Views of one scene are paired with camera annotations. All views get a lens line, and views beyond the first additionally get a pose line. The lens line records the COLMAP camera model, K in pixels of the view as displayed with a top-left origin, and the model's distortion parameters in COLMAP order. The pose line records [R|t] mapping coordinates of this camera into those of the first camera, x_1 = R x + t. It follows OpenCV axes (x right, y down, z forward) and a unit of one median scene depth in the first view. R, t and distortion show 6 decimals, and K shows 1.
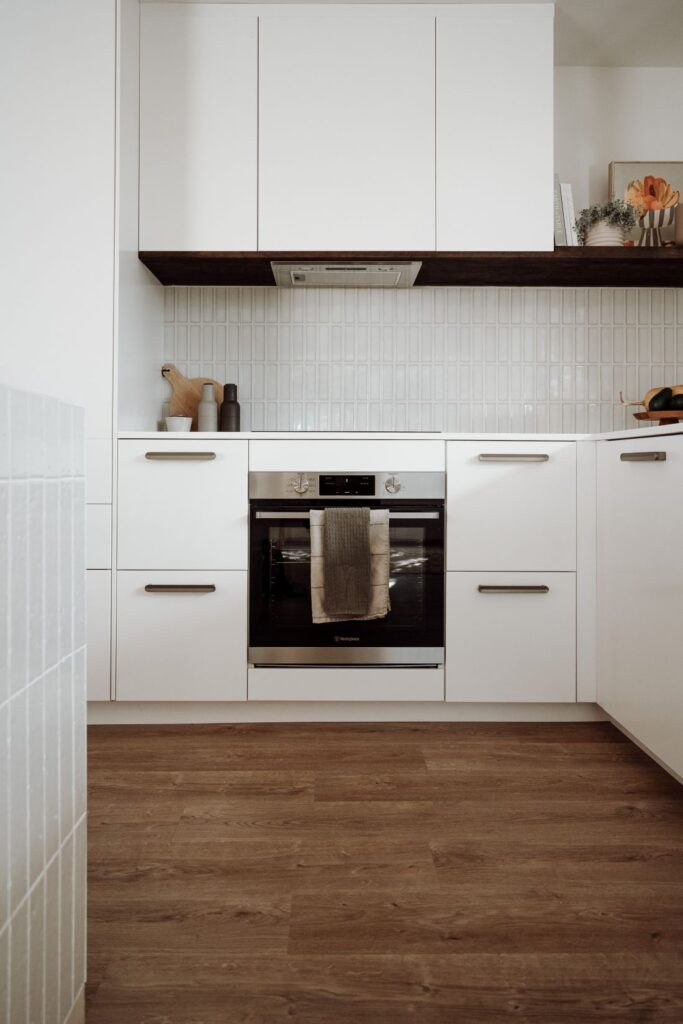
lens RADIAL K [[717.4, 0, 331.1], [0, 717.4, 455.1], [0, 0, 1]] dist [0.003900, 0.002616]
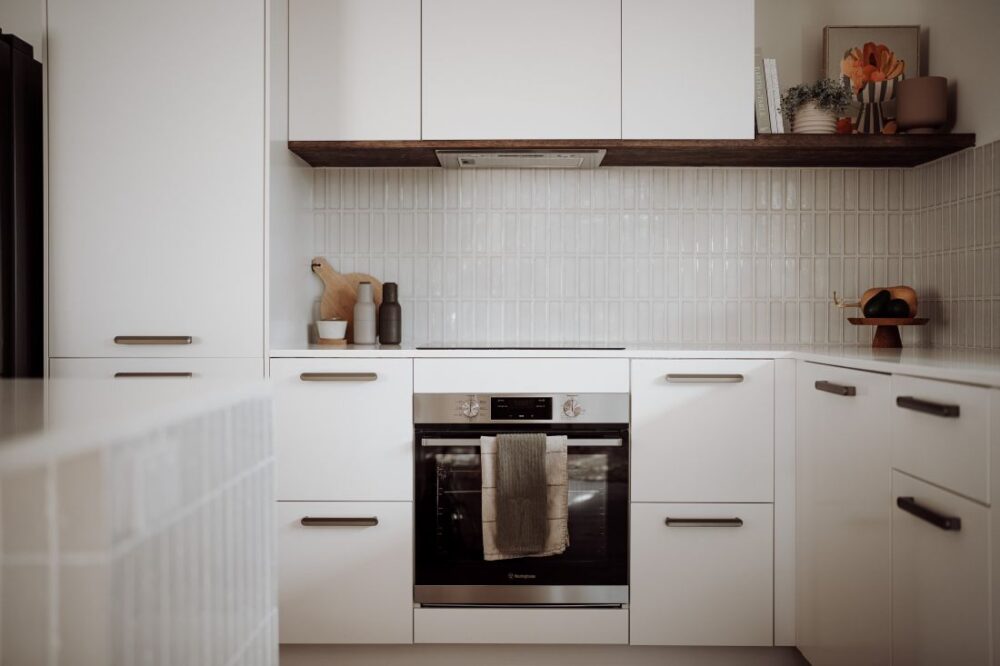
lens RADIAL K [[960.5, 0, 499.9], [0, 960.5, 314.9], [0, 0, 1]] dist [0.006688, 0.014761]
pose [[0.999918, -0.003108, -0.012441, 0.009688], [0.003317, 0.999854, 0.016777, -0.089388], [0.012387, -0.016817, 0.999782, -0.199305]]
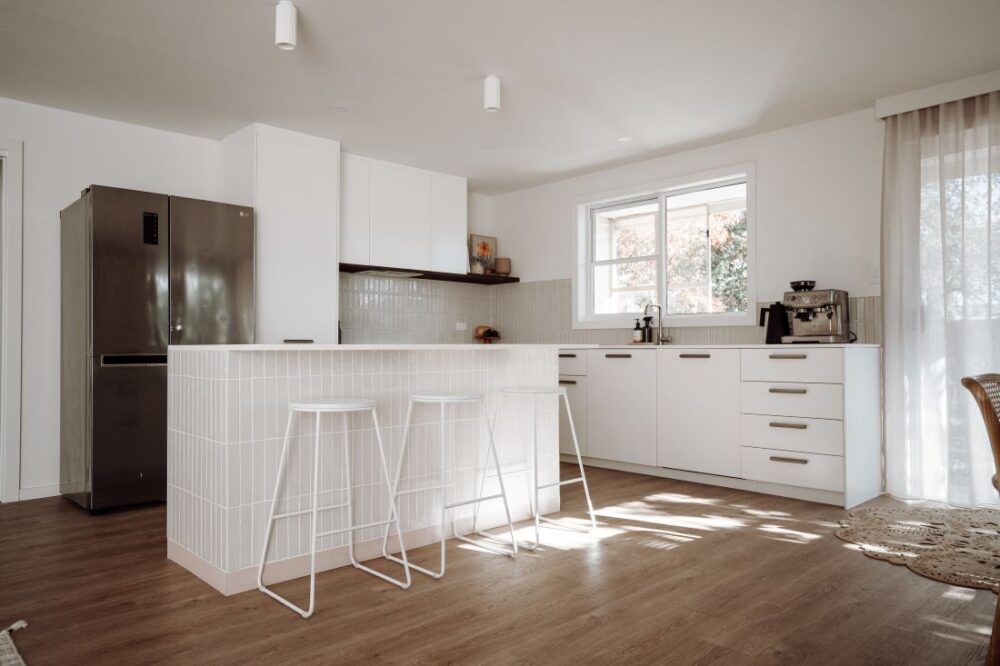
lens RADIAL K [[685.8, 0, 484.9], [0, 685.8, 349.2], [0, 0, 1]] dist [0.004006, 0.002429]
pose [[0.733872, -0.006405, 0.679258, -1.344185], [-0.007299, 0.999823, 0.017313, -0.058926], [-0.679249, -0.017663, 0.733695, -0.877219]]
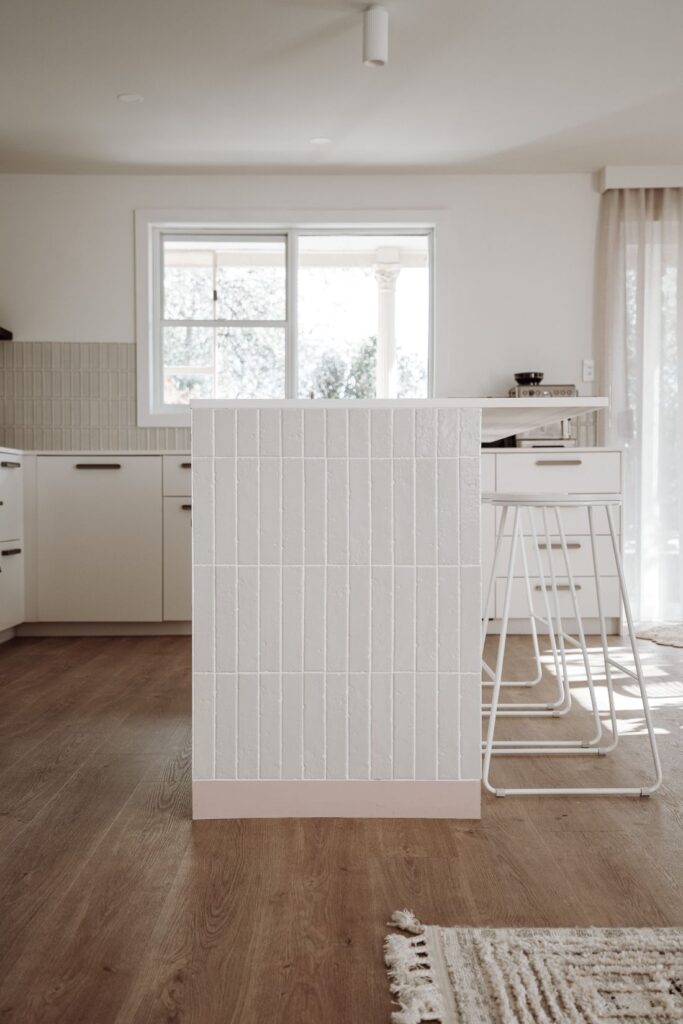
lens RADIAL K [[1147.1, 0, 341.5], [0, 1147.1, 512.0], [0, 0, 1]] dist [0.104733, -0.018985]
pose [[-0.000079, -0.020620, 0.999787, -1.974538], [-0.012907, 0.999704, 0.020617, 0.039851], [-0.999917, -0.012903, -0.000345, 0.288018]]
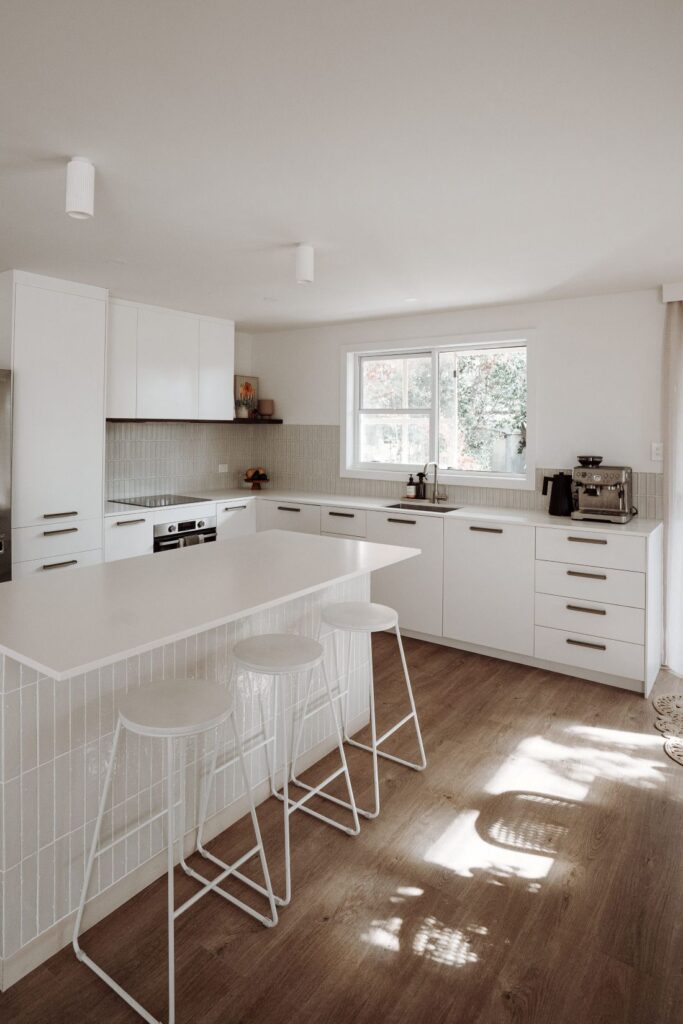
lens RADIAL K [[612.3, 0, 296.3], [0, 612.3, 425.8], [0, 0, 1]] dist [-0.037147, 0.024628]
pose [[0.617148, 0.005335, 0.786829, -1.249754], [-0.020512, 0.999746, 0.009310, -0.293355], [-0.786580, -0.021886, 0.617101, -0.494475]]
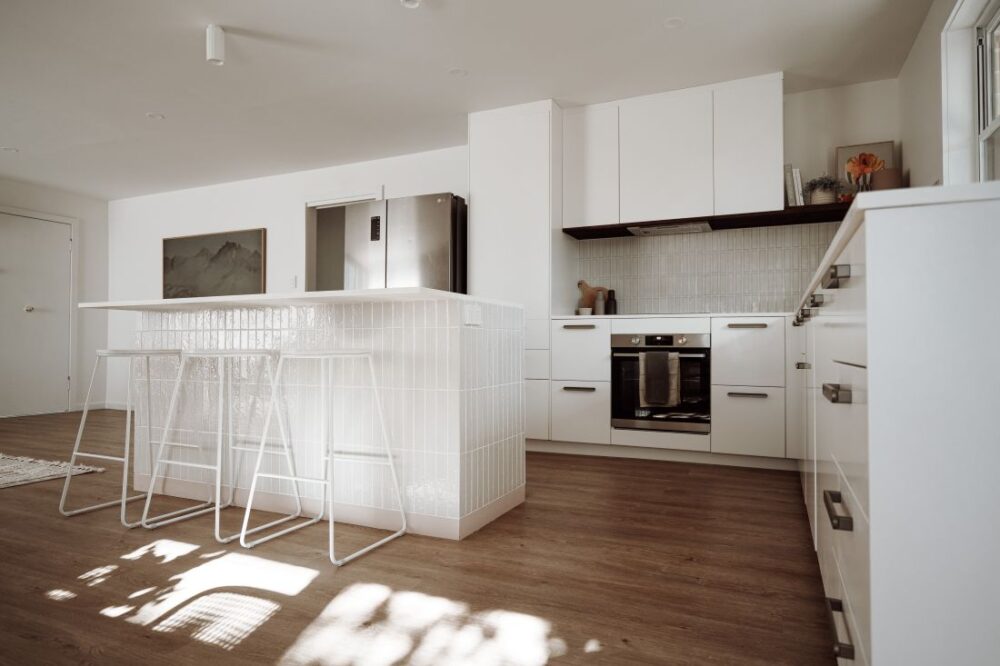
lens RADIAL K [[597.9, 0, 489.2], [0, 597.9, 335.1], [0, 0, 1]] dist [-0.037147, 0.024628]
pose [[0.897053, -0.004896, -0.441895, 0.306886], [0.005597, 0.999984, 0.000284, 0.021950], [0.441887, -0.002728, 0.897067, -0.649656]]
